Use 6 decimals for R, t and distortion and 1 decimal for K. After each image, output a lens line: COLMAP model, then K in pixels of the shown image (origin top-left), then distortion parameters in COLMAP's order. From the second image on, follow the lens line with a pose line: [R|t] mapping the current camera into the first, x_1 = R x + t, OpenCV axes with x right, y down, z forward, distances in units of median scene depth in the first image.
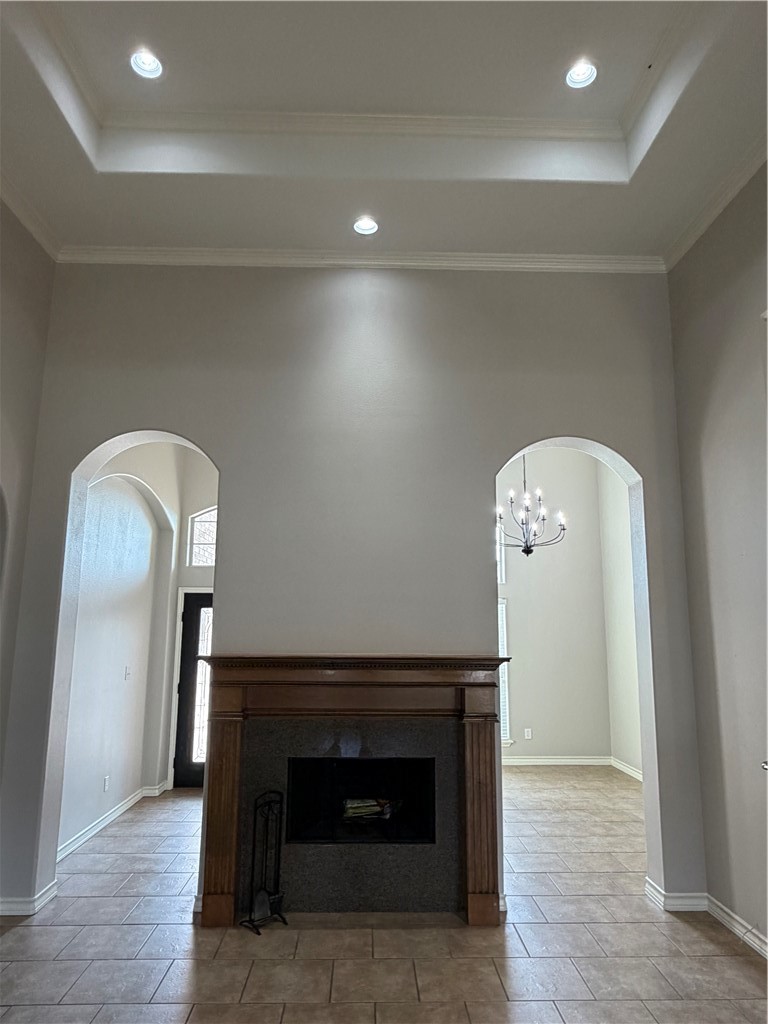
lens RADIAL K [[655.6, 0, 382.1], [0, 655.6, 513.7], [0, 0, 1]] dist [-0.002843, -0.002081]
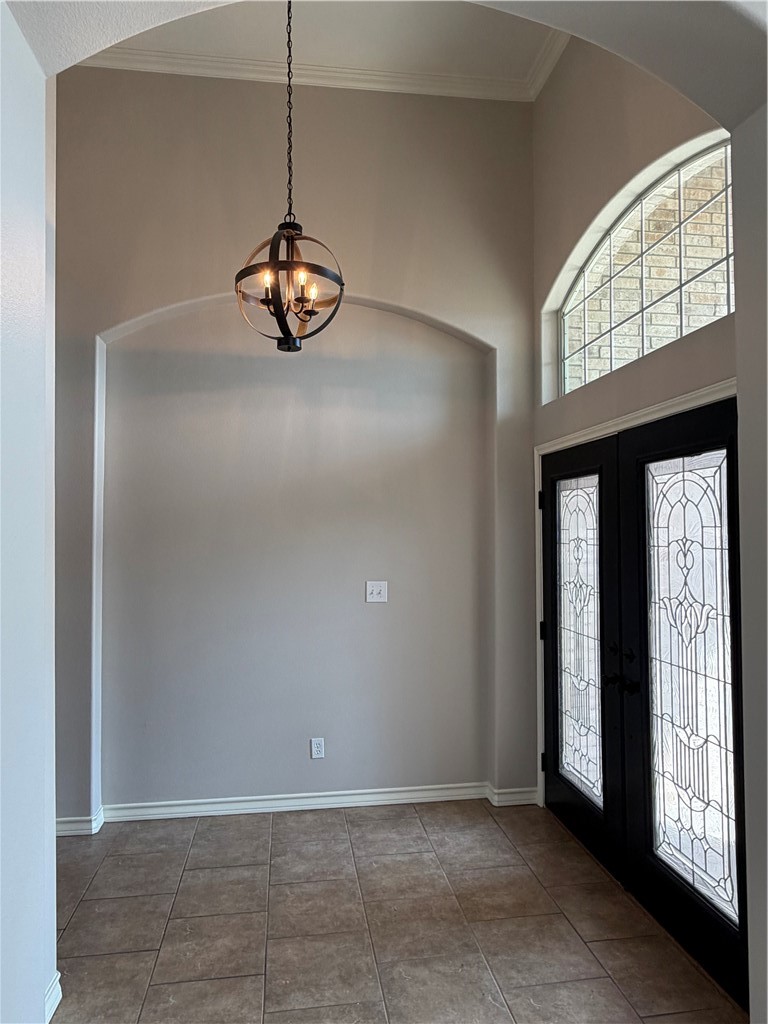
lens RADIAL K [[655.6, 0, 380.5], [0, 655.6, 515.1], [0, 0, 1]] dist [-0.002843, -0.002081]
pose [[0.110675, -0.039996, -0.993052, 0.220946], [0.174760, 0.984404, -0.020171, 0.164037], [0.978371, -0.171313, 0.115939, 0.840815]]
